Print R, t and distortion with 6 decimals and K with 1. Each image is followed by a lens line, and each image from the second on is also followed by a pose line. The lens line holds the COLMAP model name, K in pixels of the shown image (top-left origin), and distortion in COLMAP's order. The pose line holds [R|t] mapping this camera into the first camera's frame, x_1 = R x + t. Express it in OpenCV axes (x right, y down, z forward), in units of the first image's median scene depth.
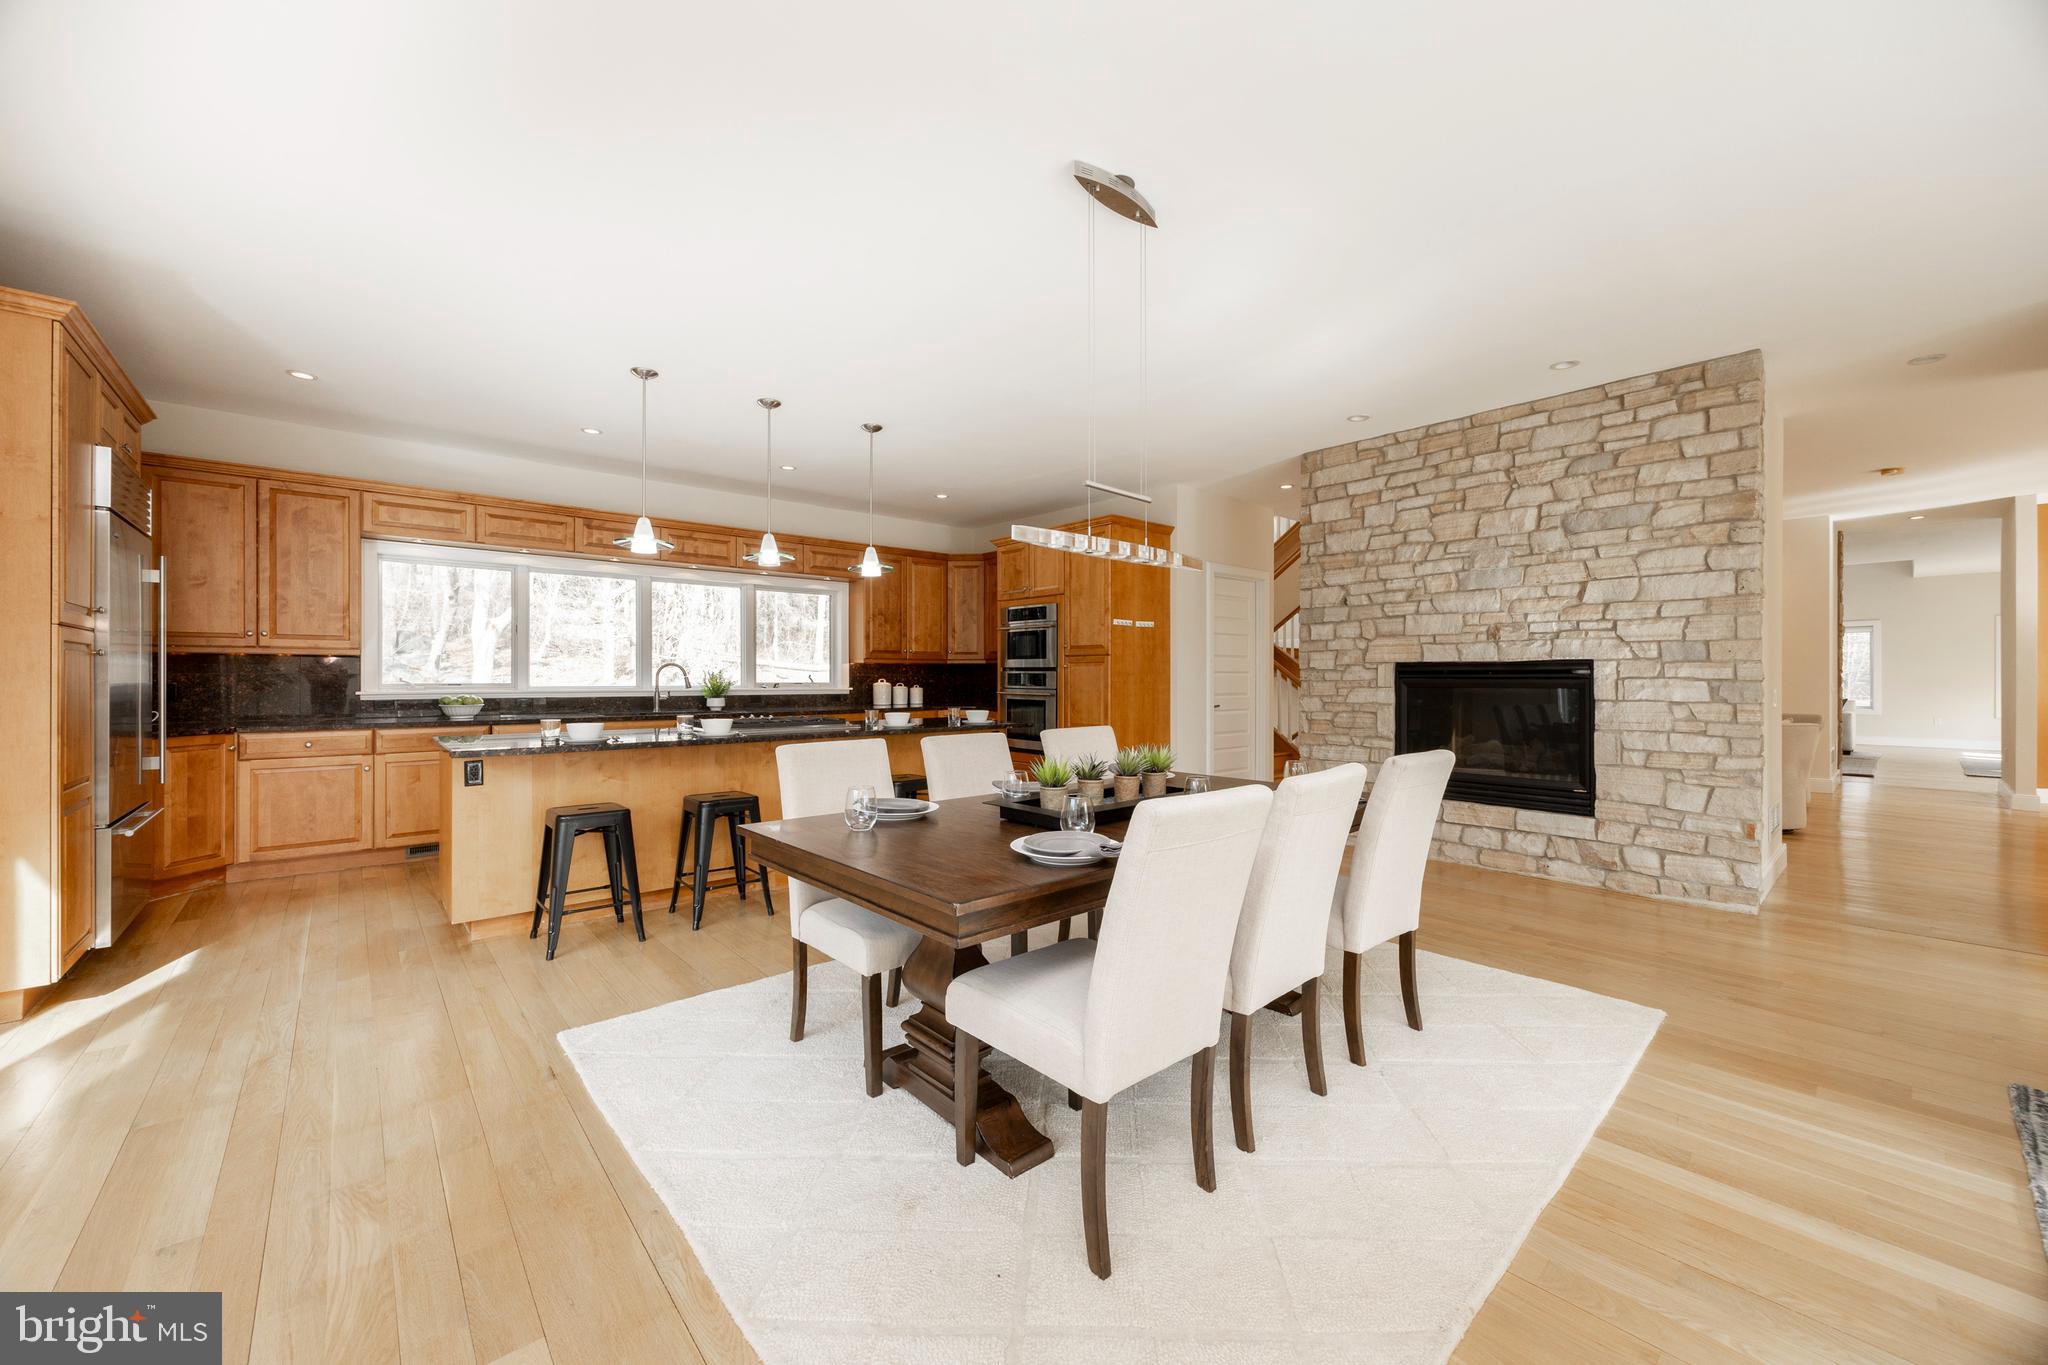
lens RADIAL K [[771.3, 0, 1021.4], [0, 771.3, 679.8], [0, 0, 1]] dist [0.000911, 0.000160]
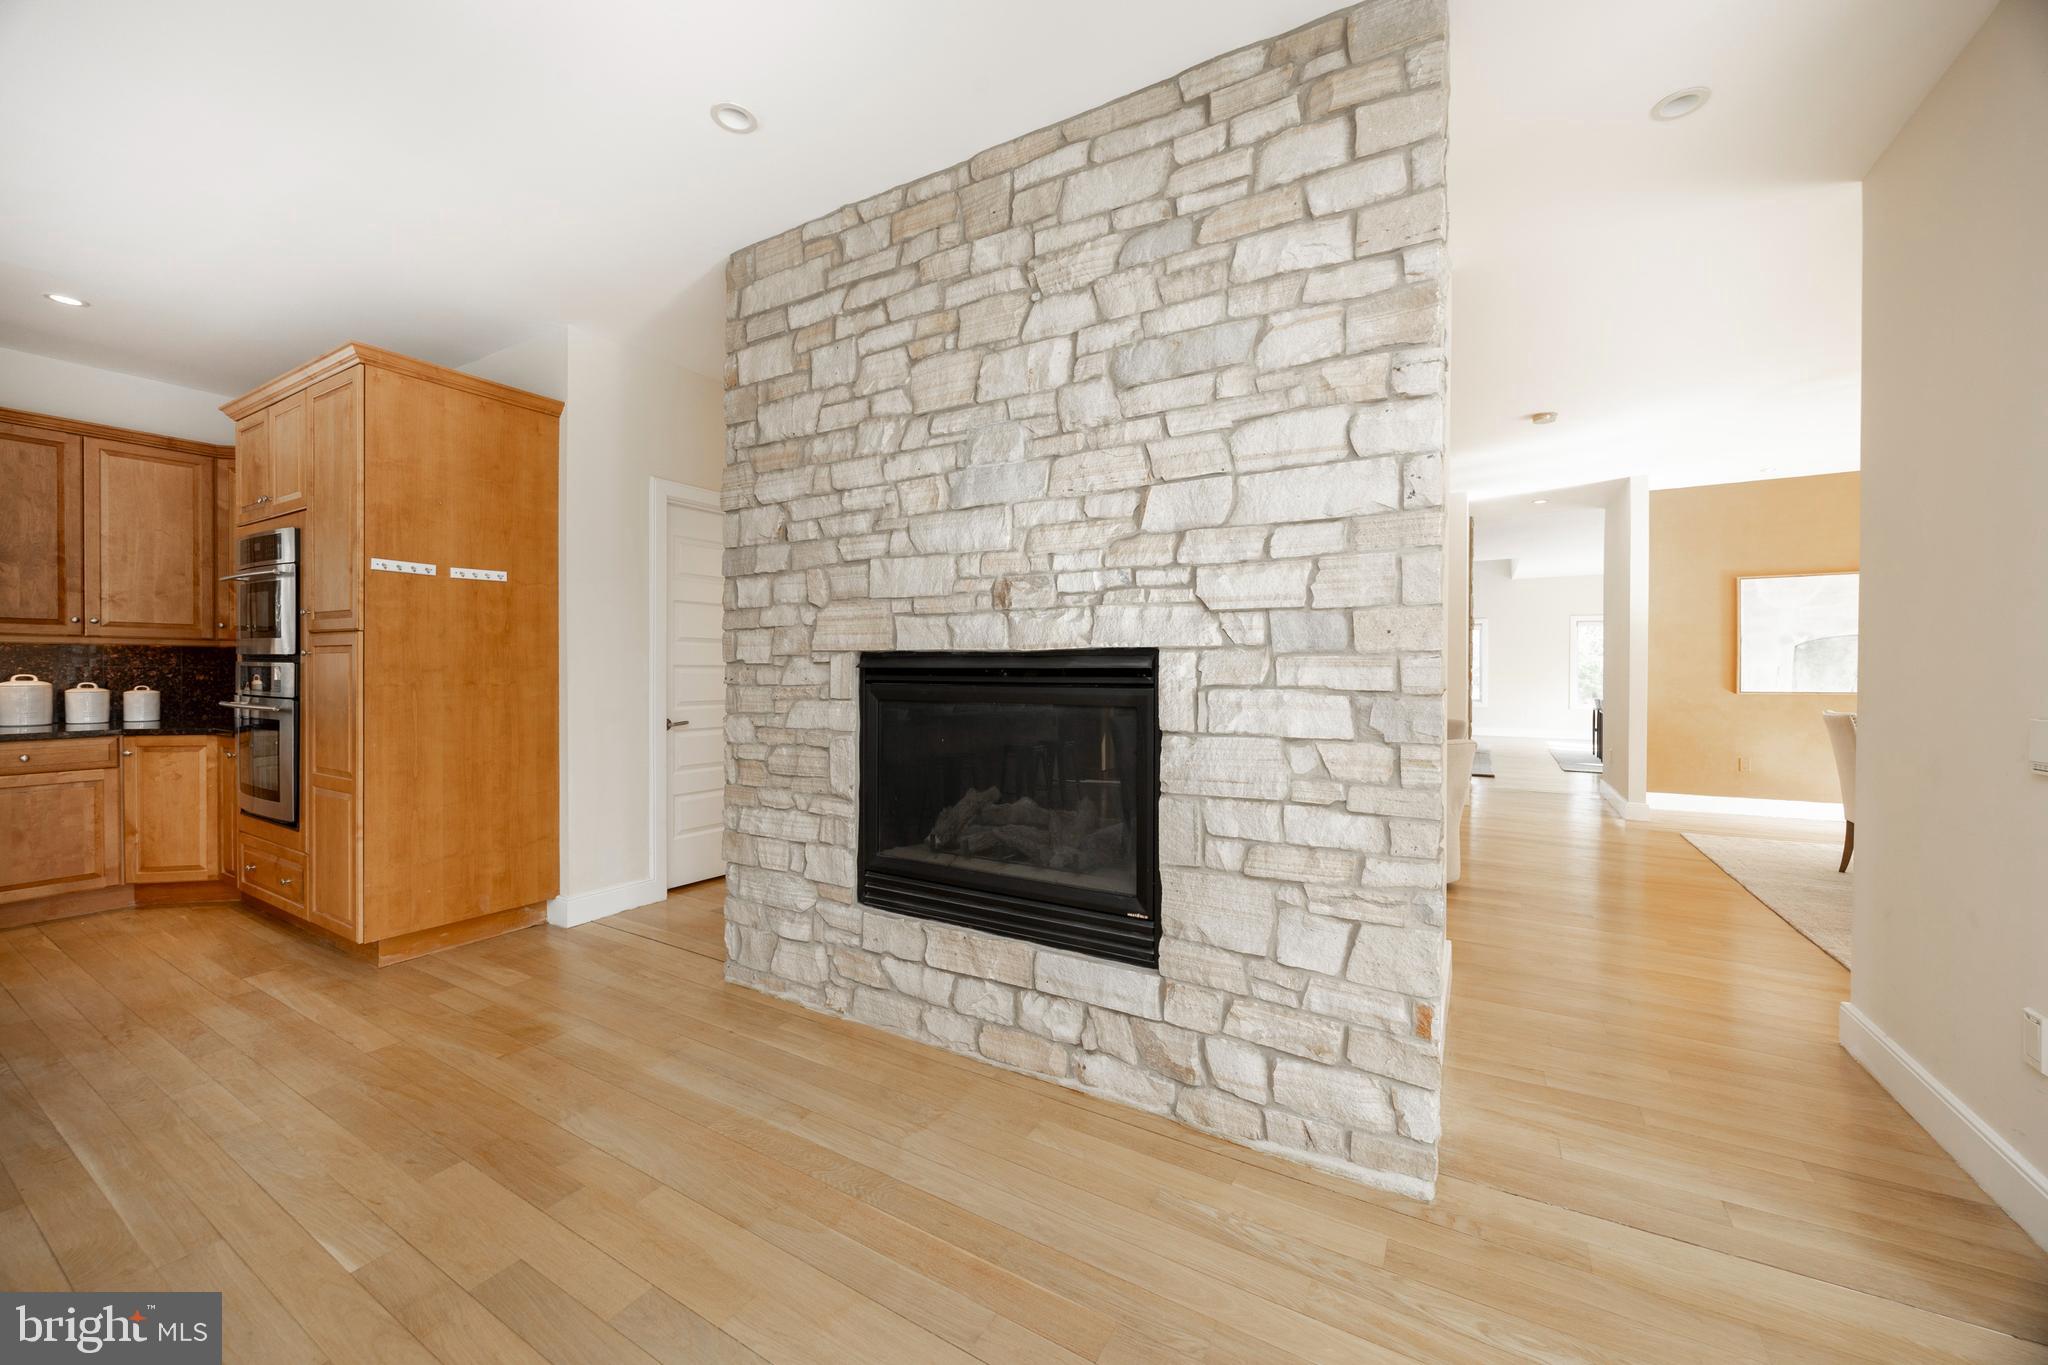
lens RADIAL K [[769.9, 0, 1017.4], [0, 769.9, 675.0], [0, 0, 1]] dist [-0.001342, -0.000006]
pose [[0.950089, 0.003843, 0.311954, 0.499385], [-0.004601, 0.999988, 0.001693, -0.009423], [-0.311944, -0.003044, 0.950096, 0.560463]]
